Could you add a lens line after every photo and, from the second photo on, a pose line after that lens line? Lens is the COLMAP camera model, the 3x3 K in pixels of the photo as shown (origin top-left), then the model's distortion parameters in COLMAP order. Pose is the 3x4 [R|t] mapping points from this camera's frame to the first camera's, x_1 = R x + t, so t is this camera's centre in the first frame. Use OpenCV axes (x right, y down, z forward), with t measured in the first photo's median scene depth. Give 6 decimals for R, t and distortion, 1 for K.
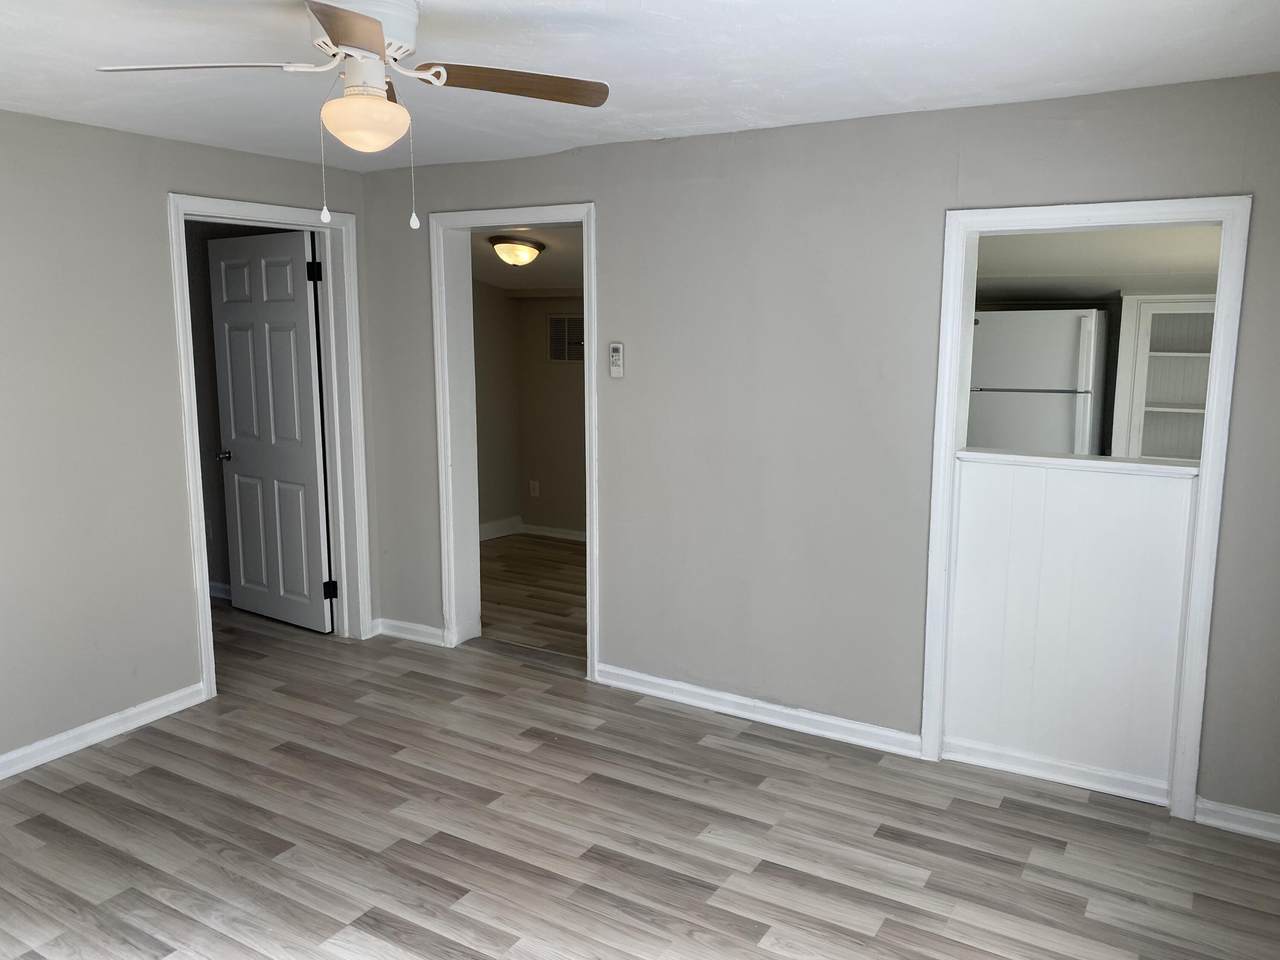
lens RADIAL K [[1003.2, 0, 634.5], [0, 1003.2, 480.3], [0, 0, 1]] dist [-0.001807, -0.005904]
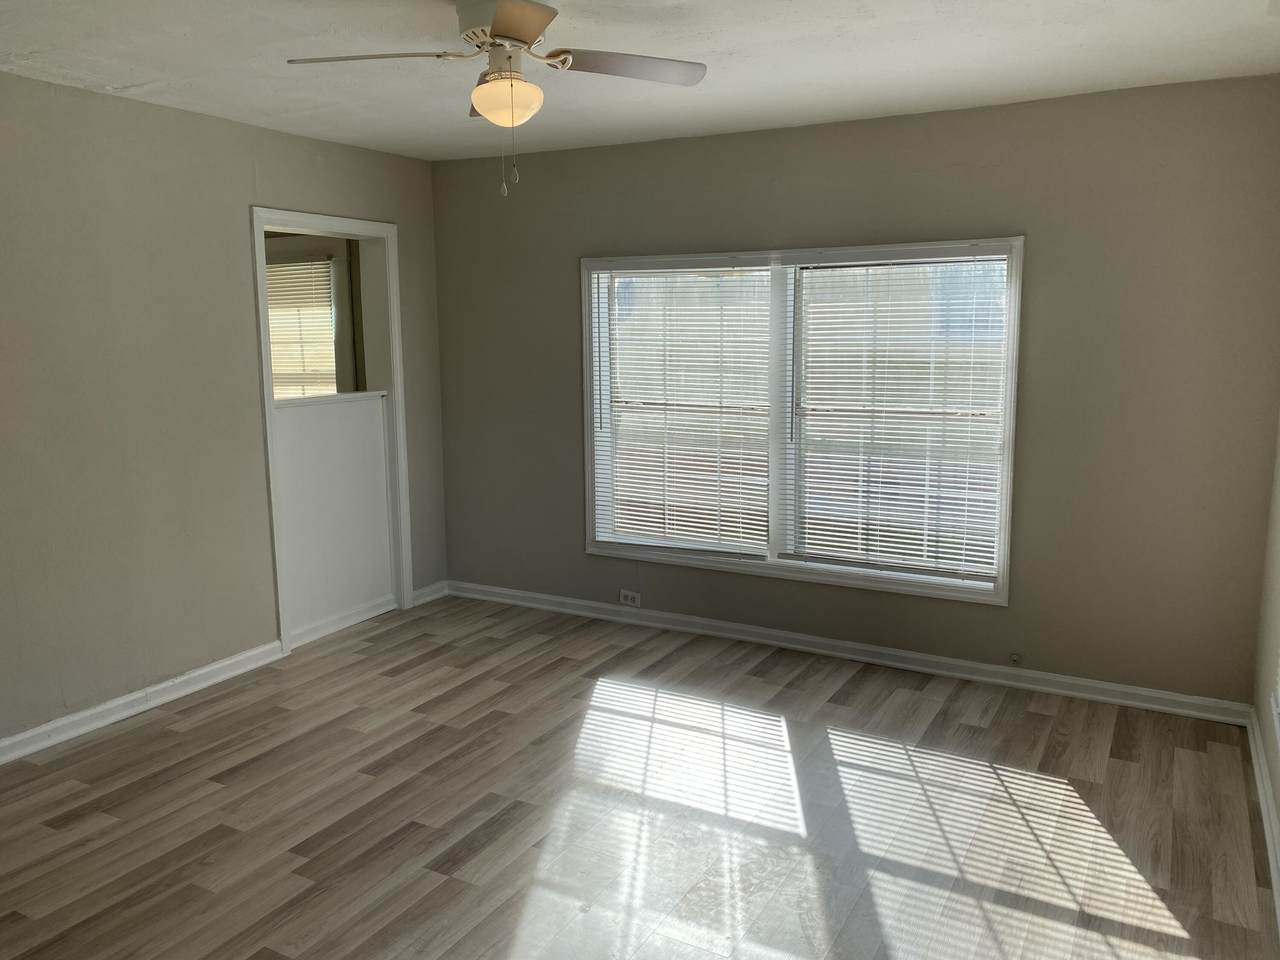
lens RADIAL K [[1003.2, 0, 630.4], [0, 1003.2, 474.4], [0, 0, 1]] dist [-0.001807, -0.005904]
pose [[-0.050336, -0.153959, 0.986794, -1.025605], [0.182463, 0.970000, 0.160646, -0.065736], [-0.981923, 0.188140, -0.020735, 0.638785]]
